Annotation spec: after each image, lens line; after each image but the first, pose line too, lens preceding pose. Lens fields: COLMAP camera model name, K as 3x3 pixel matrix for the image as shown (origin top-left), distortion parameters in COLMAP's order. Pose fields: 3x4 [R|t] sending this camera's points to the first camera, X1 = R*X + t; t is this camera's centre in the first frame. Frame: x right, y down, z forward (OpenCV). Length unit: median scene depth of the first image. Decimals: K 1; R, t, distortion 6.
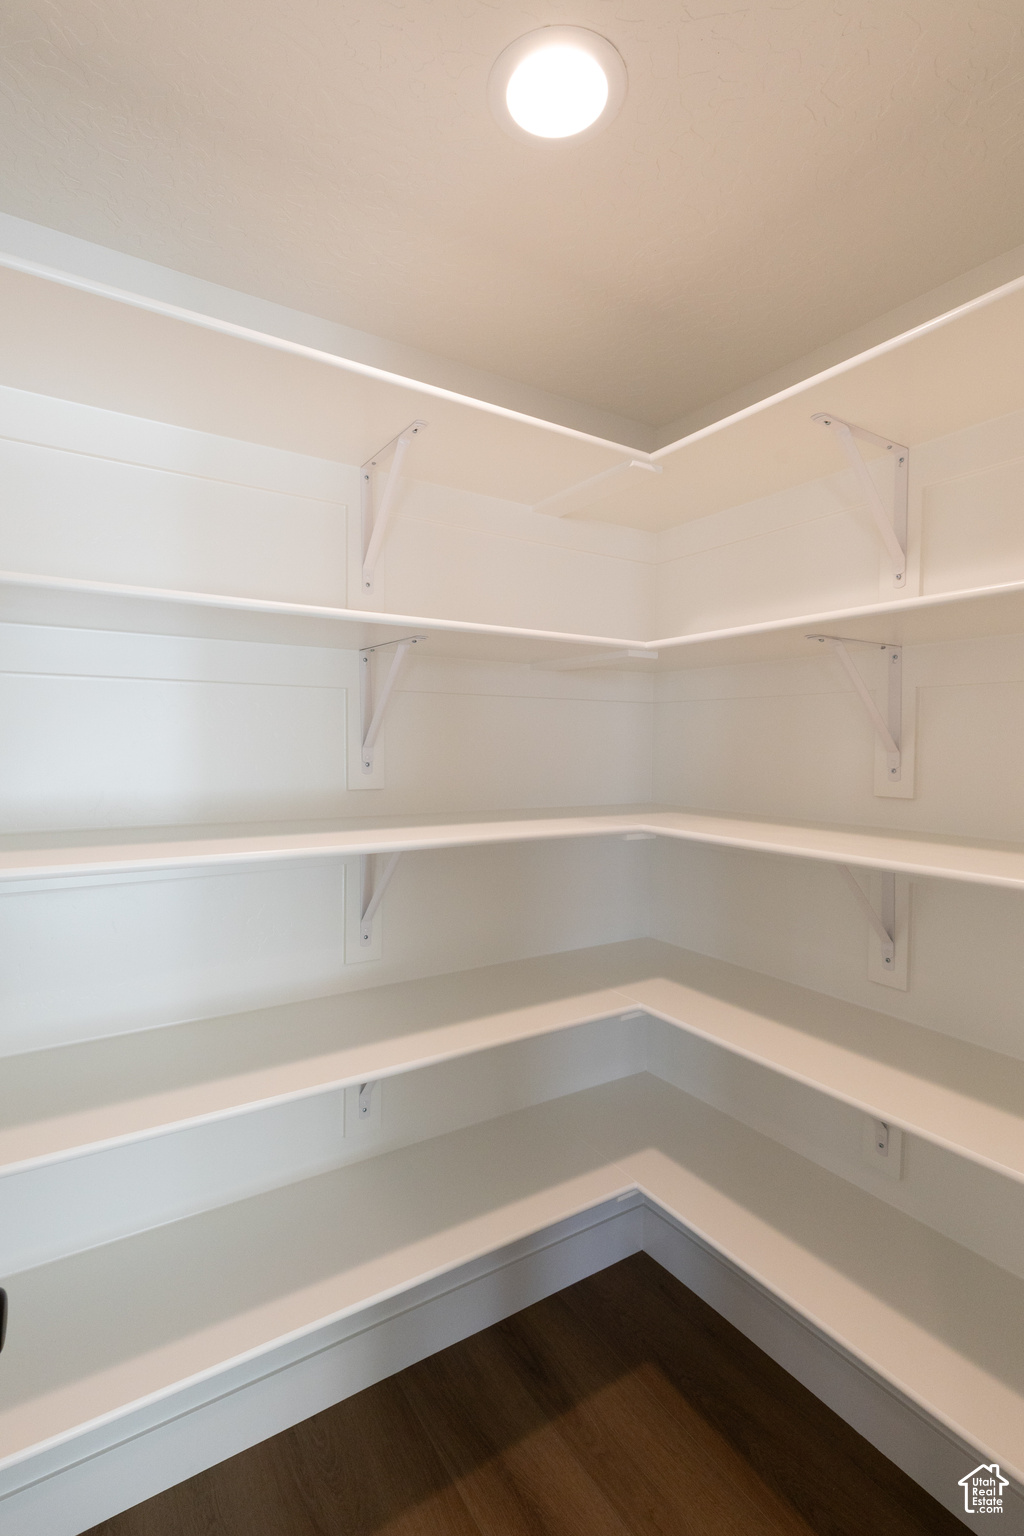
lens RADIAL K [[699.7, 0, 512.0], [0, 699.7, 768.0], [0, 0, 1]] dist [0.000002, 0.000279]
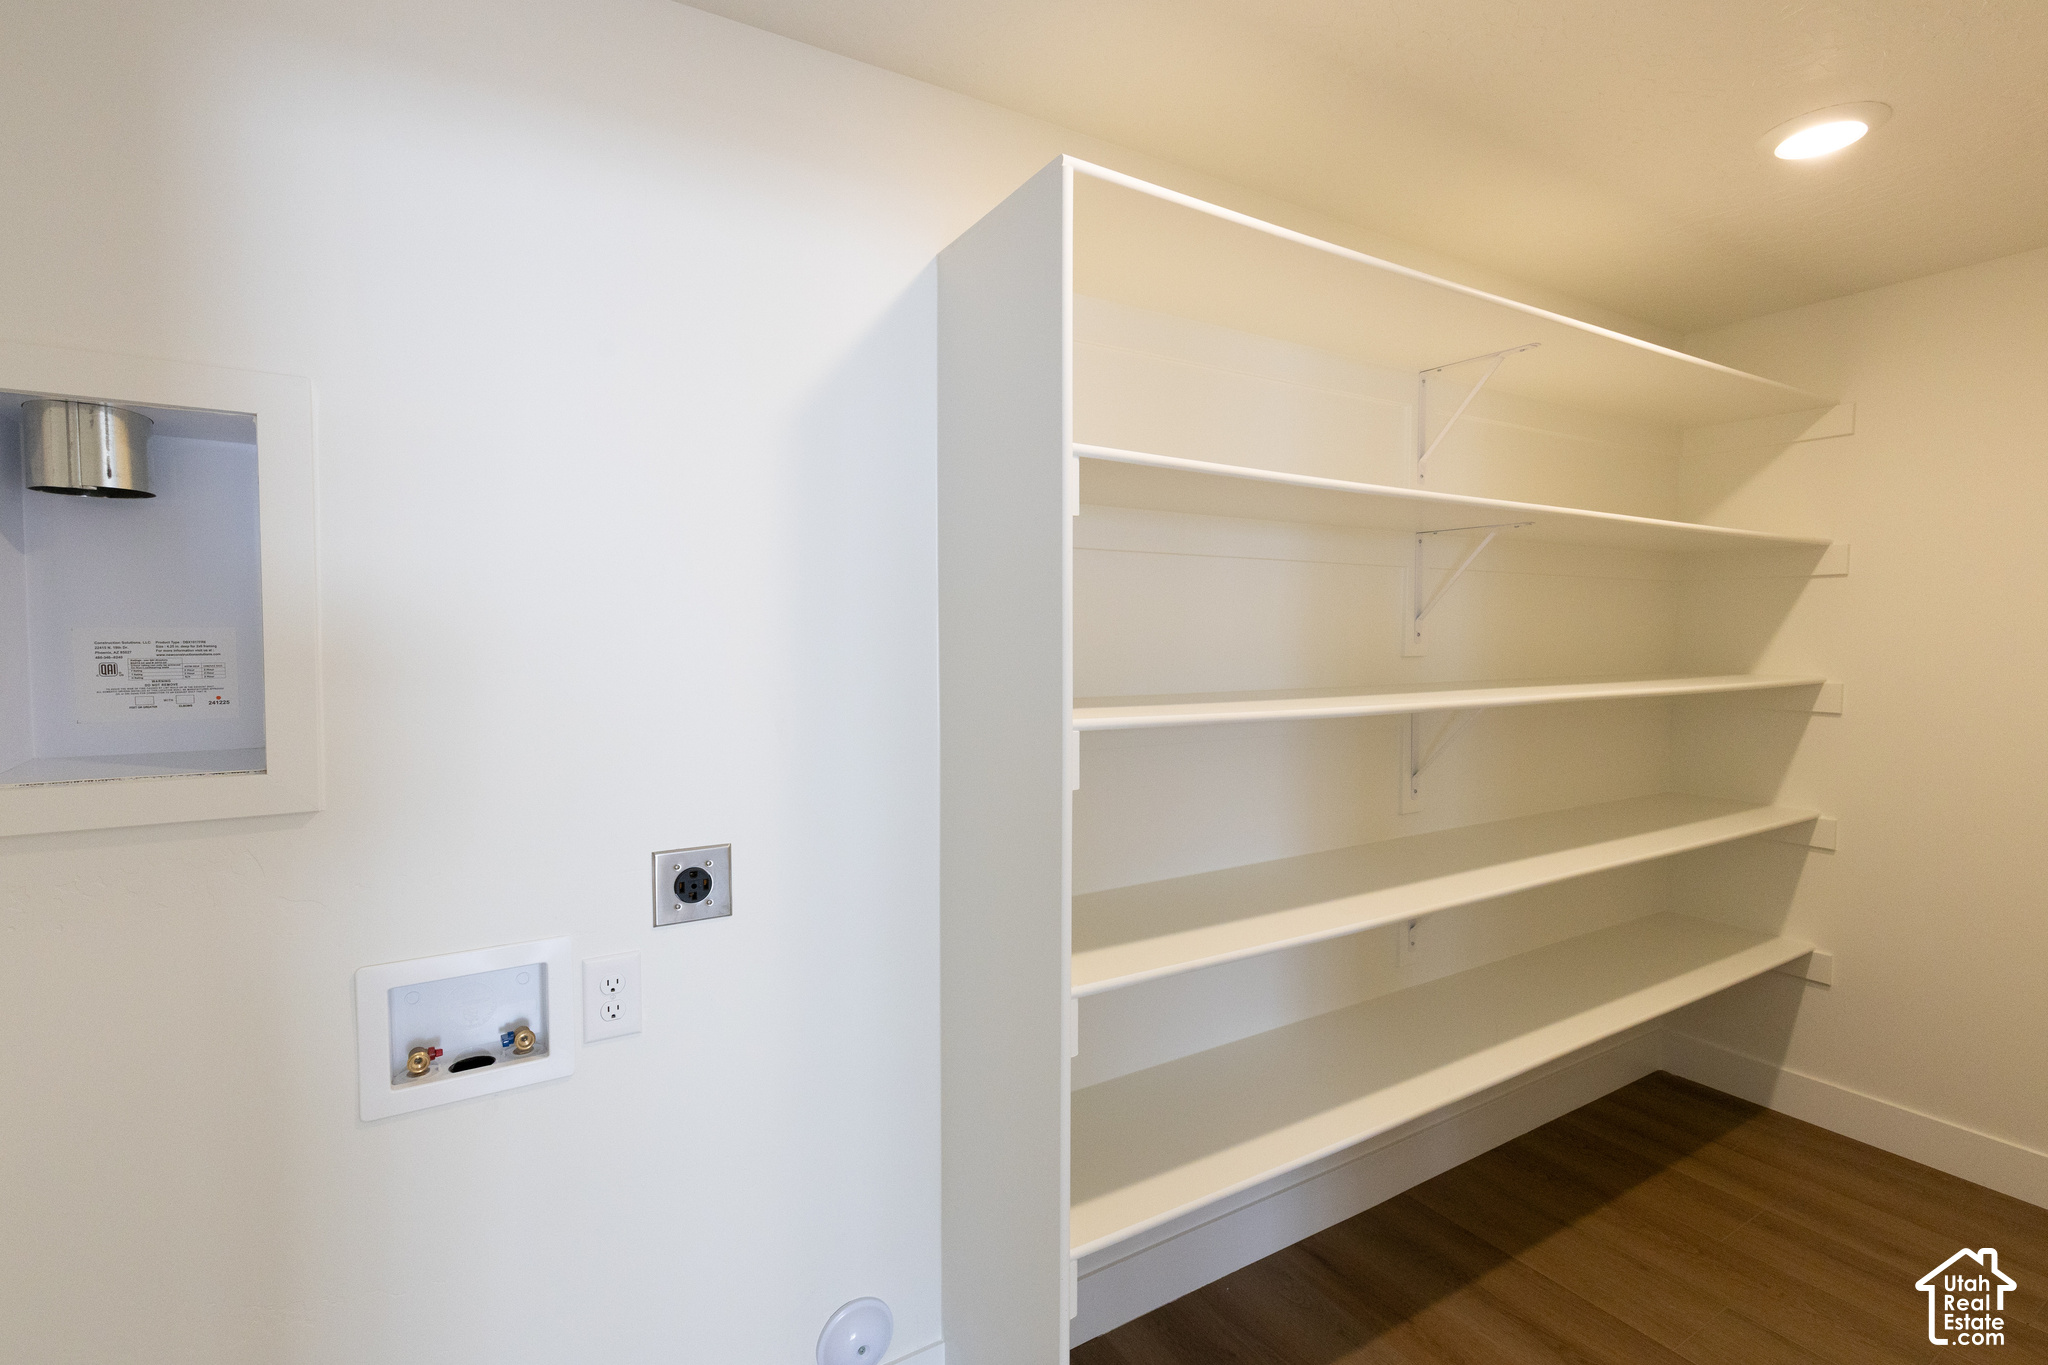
lens RADIAL K [[945.2, 0, 1028.5], [0, 945.2, 665.7], [0, 0, 1]] dist [0.019097, 0.000168]
pose [[0.999899, 0.012507, -0.006709, -0.672073], [-0.012327, 0.999580, 0.026218, 0.009478], [0.007034, -0.026132, 0.999634, -0.426158]]
